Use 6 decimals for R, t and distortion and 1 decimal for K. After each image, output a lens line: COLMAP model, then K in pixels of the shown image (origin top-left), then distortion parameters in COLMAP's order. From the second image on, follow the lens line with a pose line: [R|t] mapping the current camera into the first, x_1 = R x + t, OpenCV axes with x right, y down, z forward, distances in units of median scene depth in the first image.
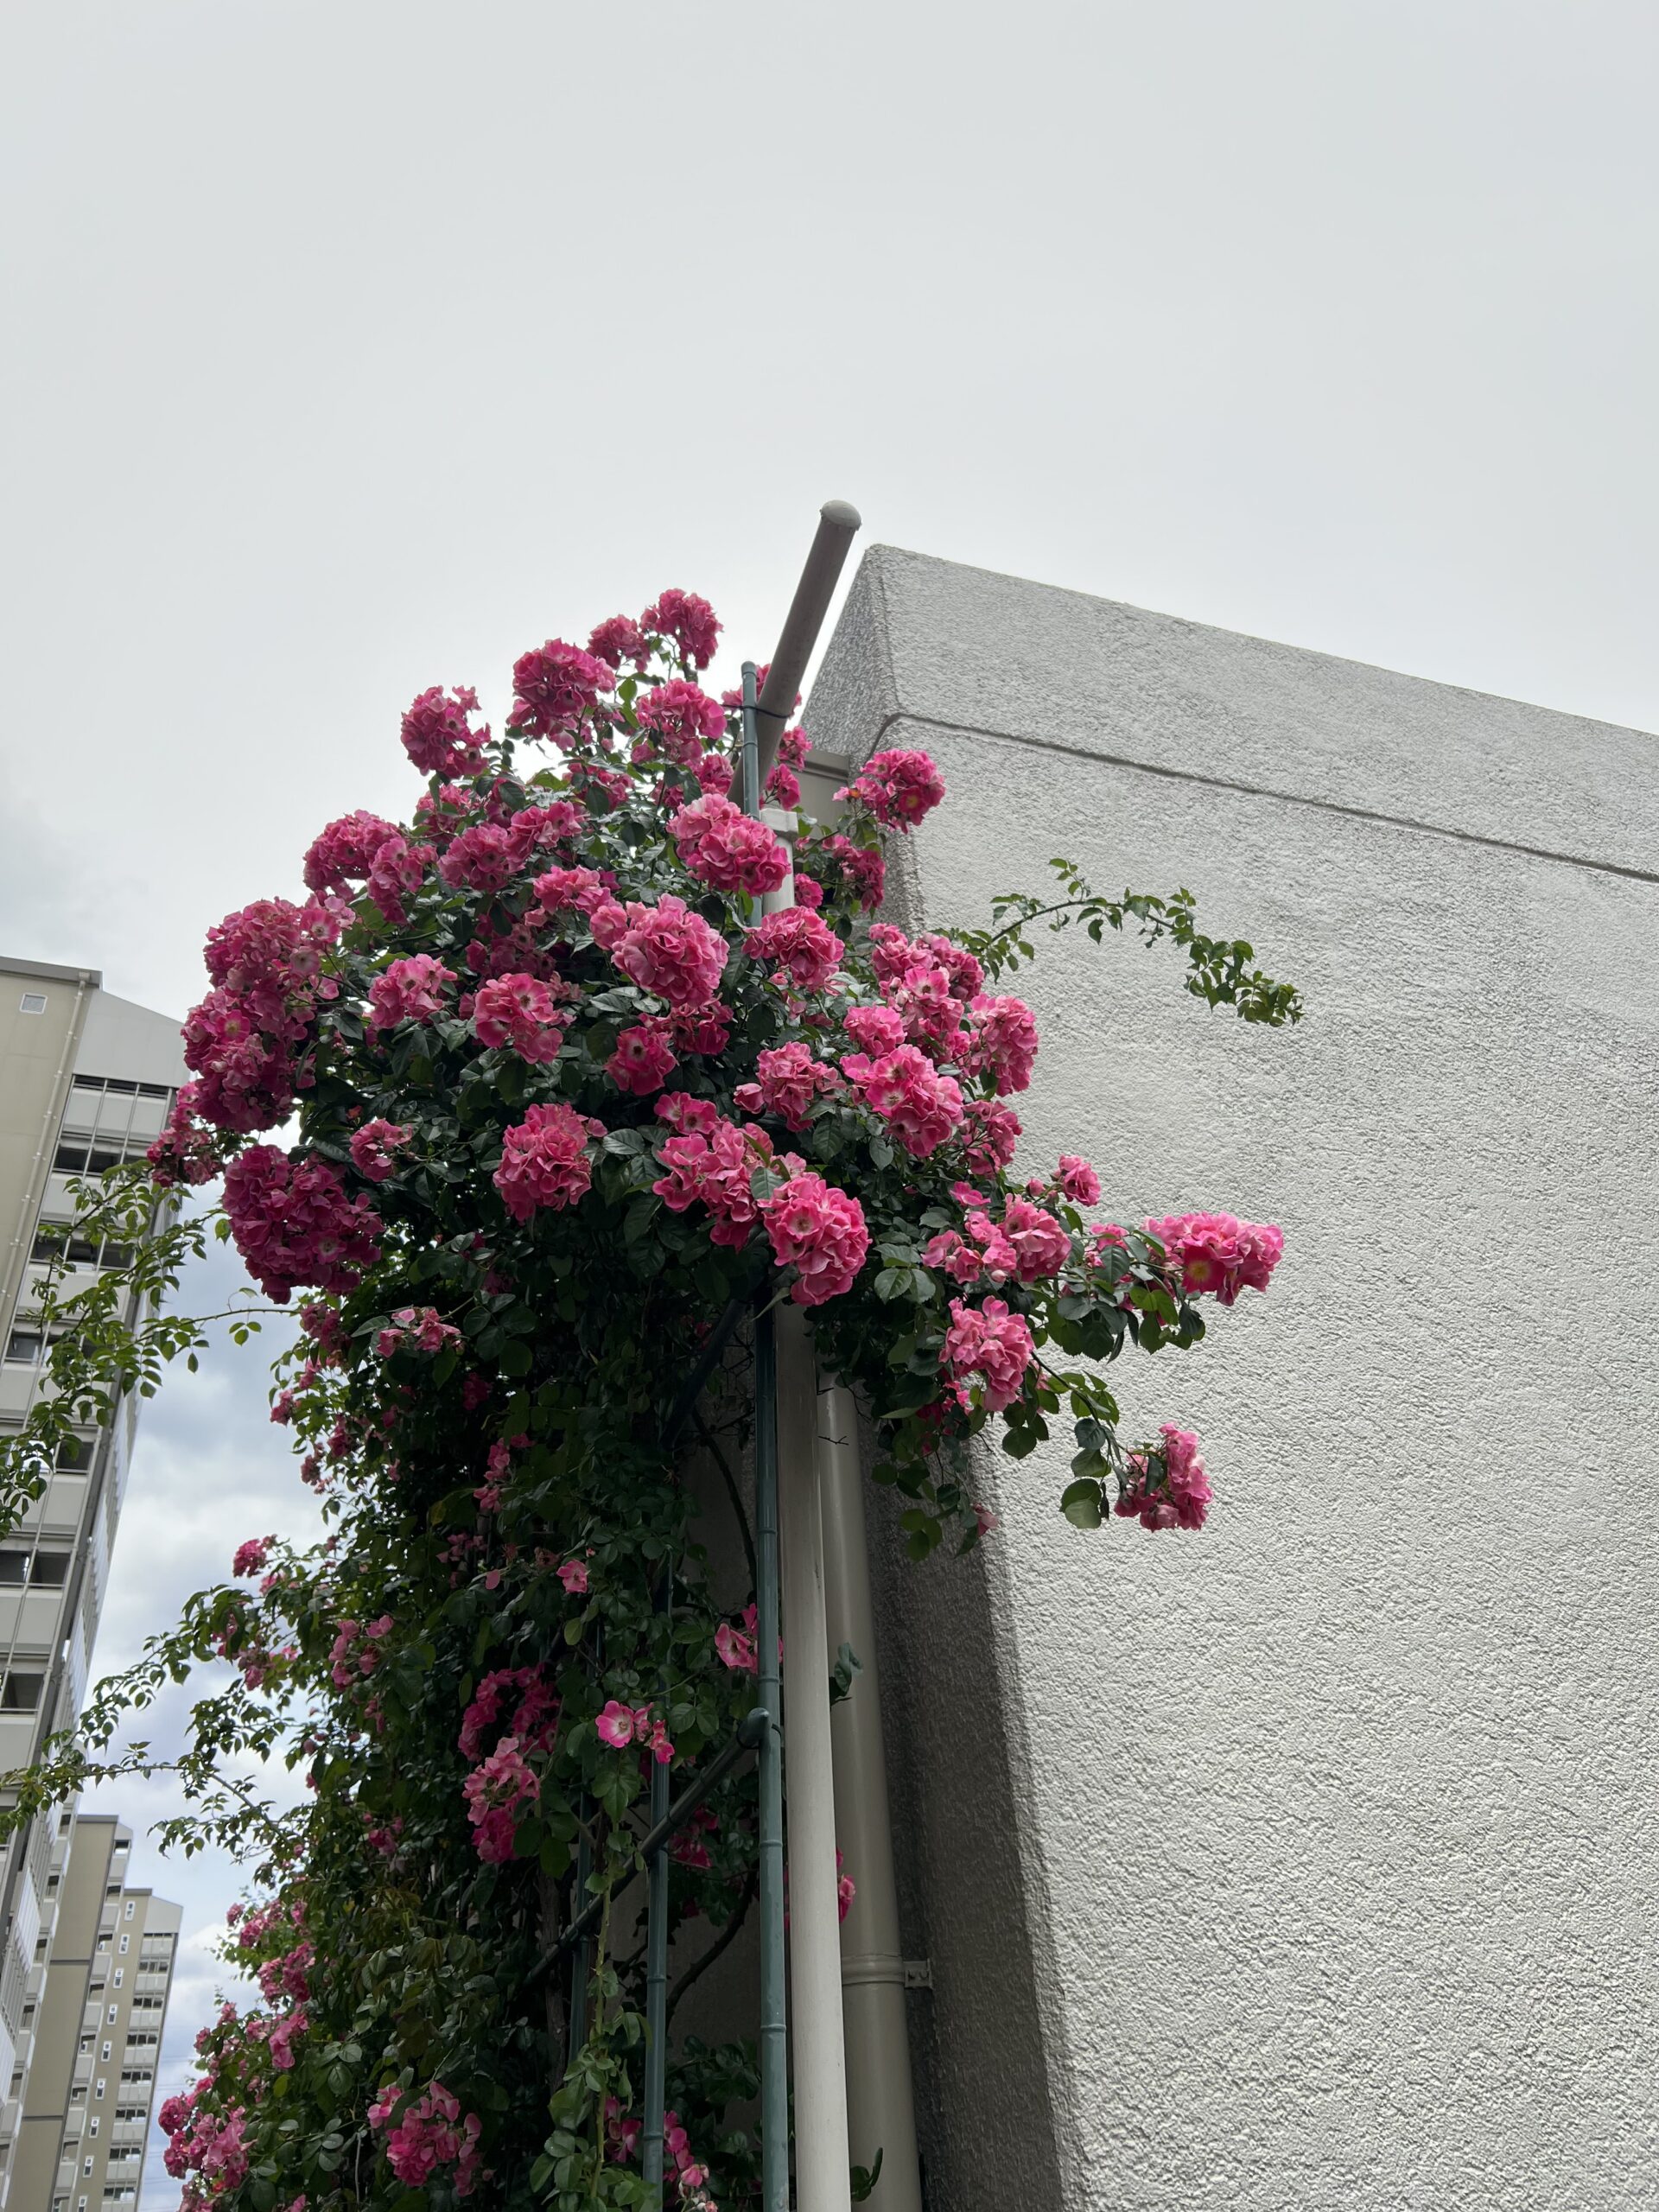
lens RADIAL K [[1732.4, 0, 829.5], [0, 1732.4, 1106.0], [0, 0, 1]] dist [0.039874, -0.003217]
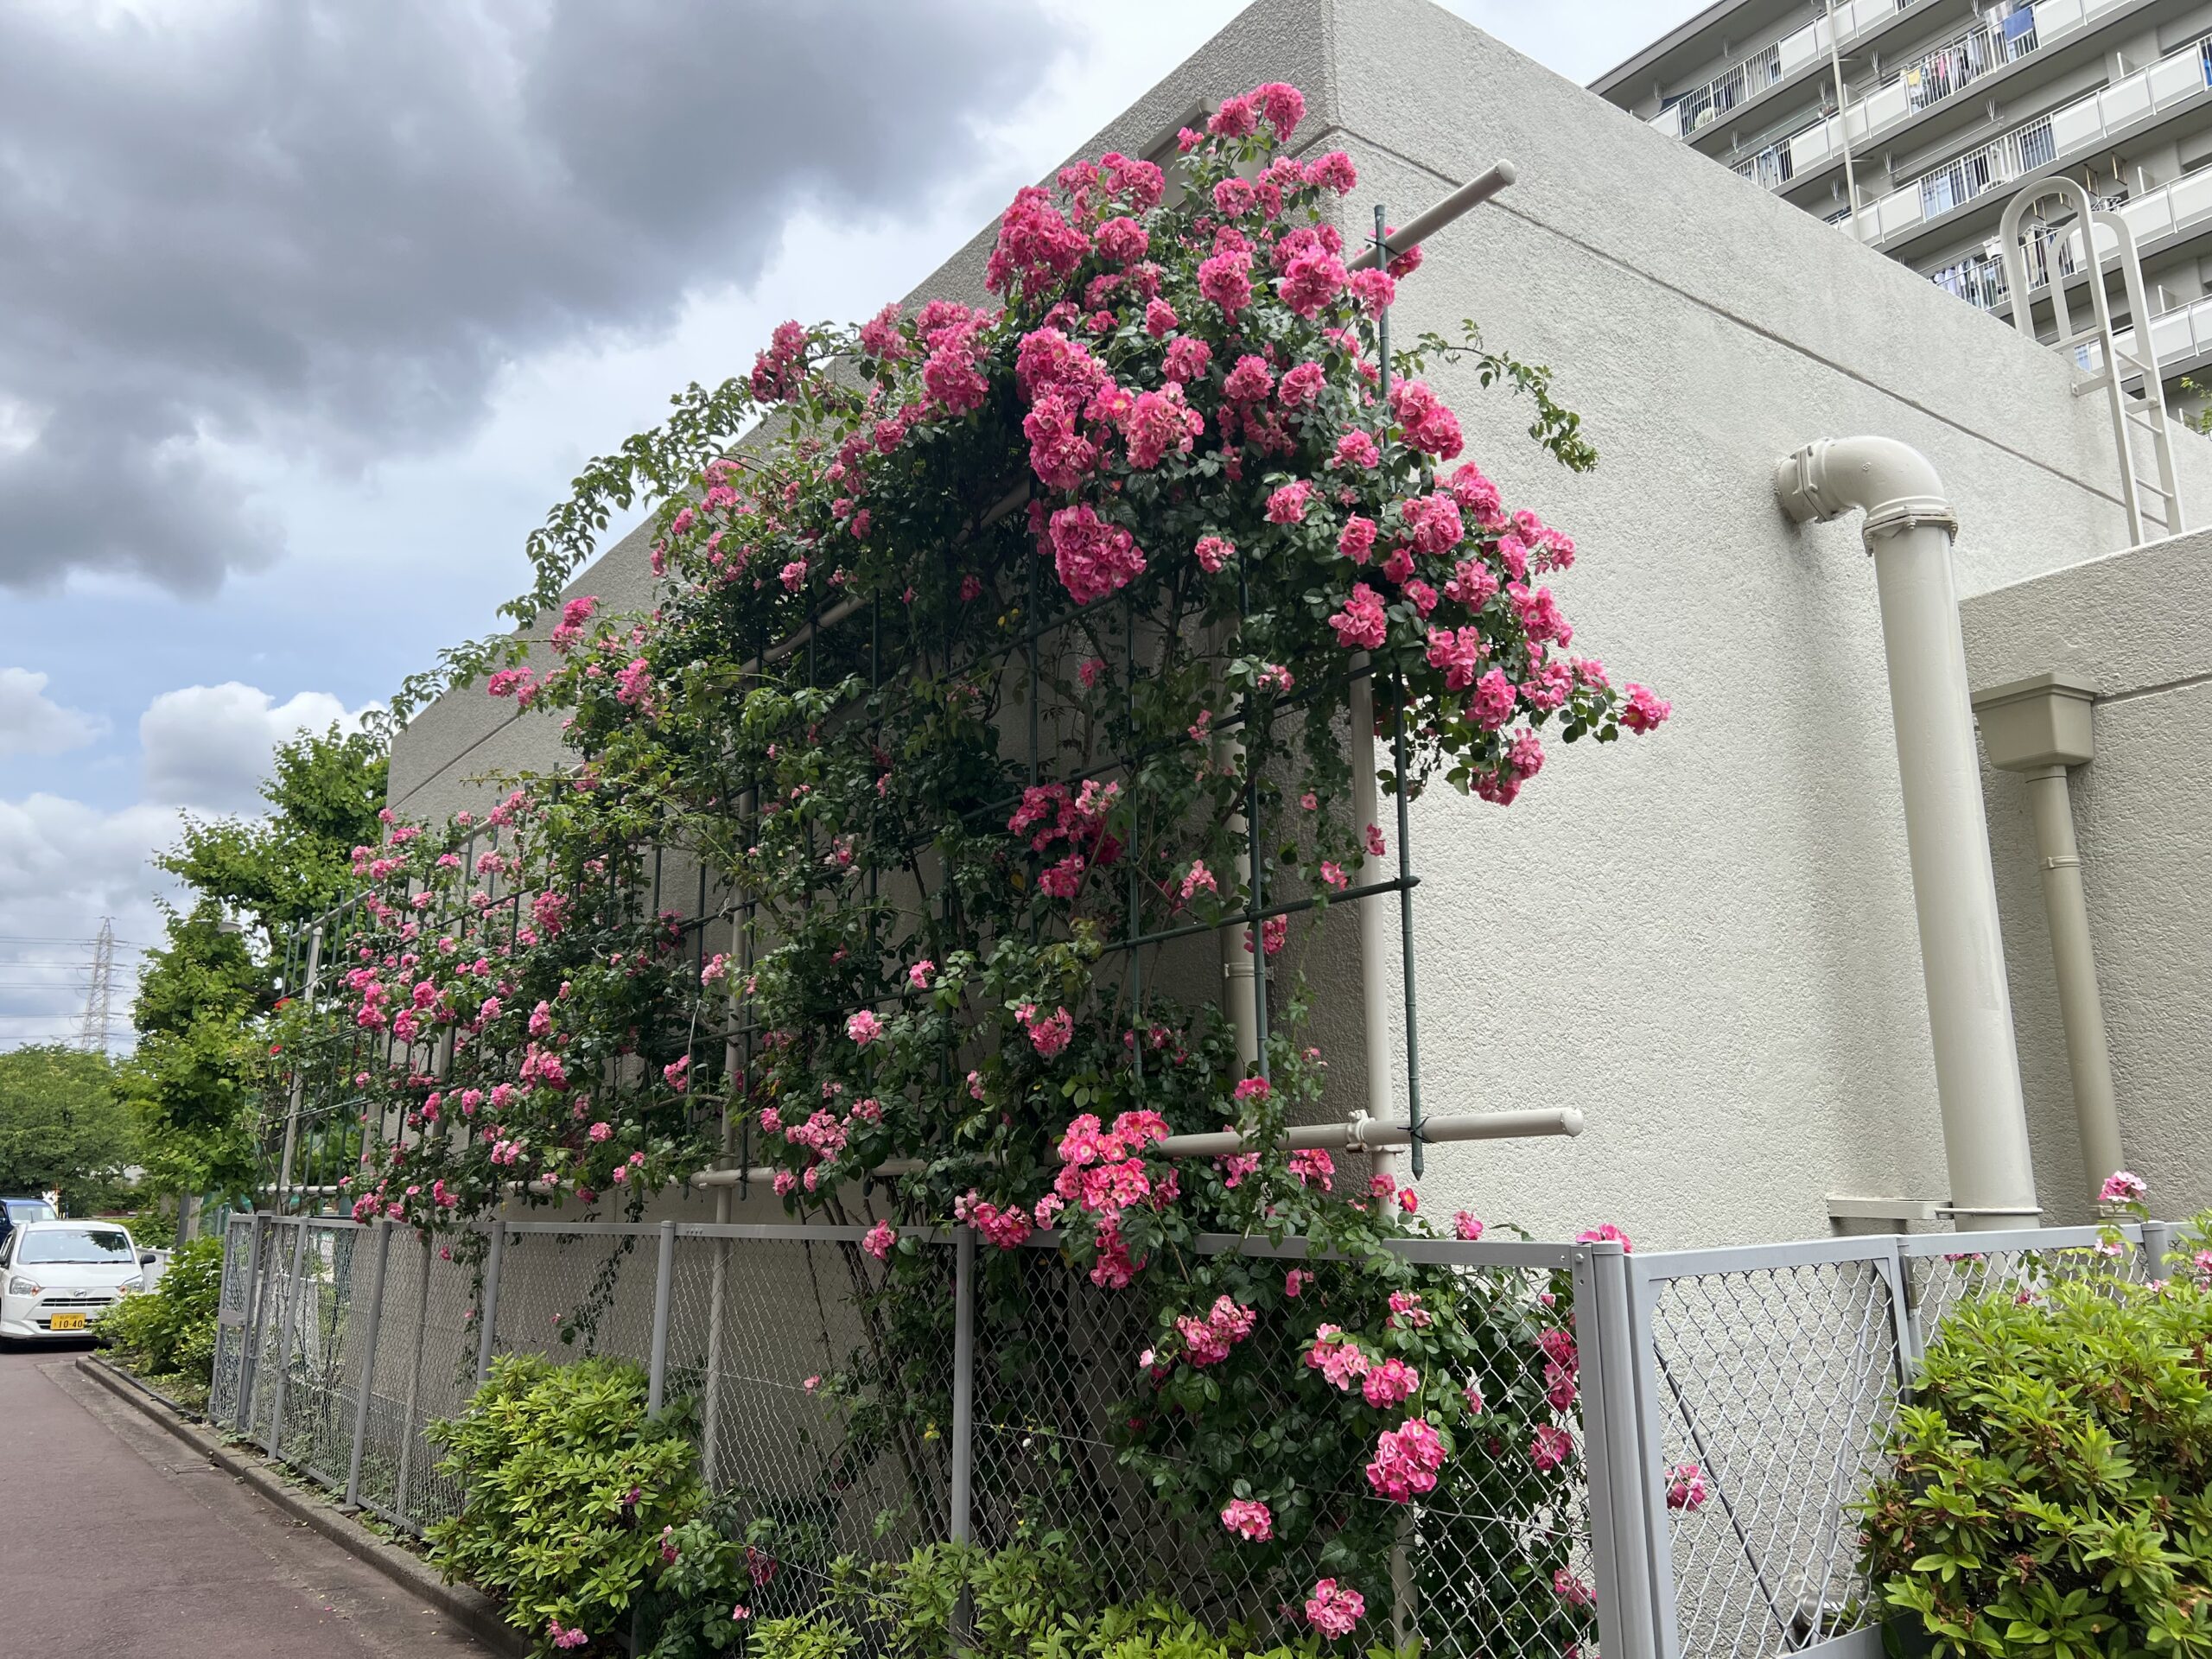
lens RADIAL K [[1732.4, 0, 1106.0], [0, 1732.4, 829.5], [0, 0, 1]] dist [0.039874, -0.003217]
pose [[0.951230, 0.115719, 0.285957, -0.480163], [-0.215538, 0.912485, 0.347727, -0.173880], [-0.220693, -0.392403, 0.892925, -0.385230]]
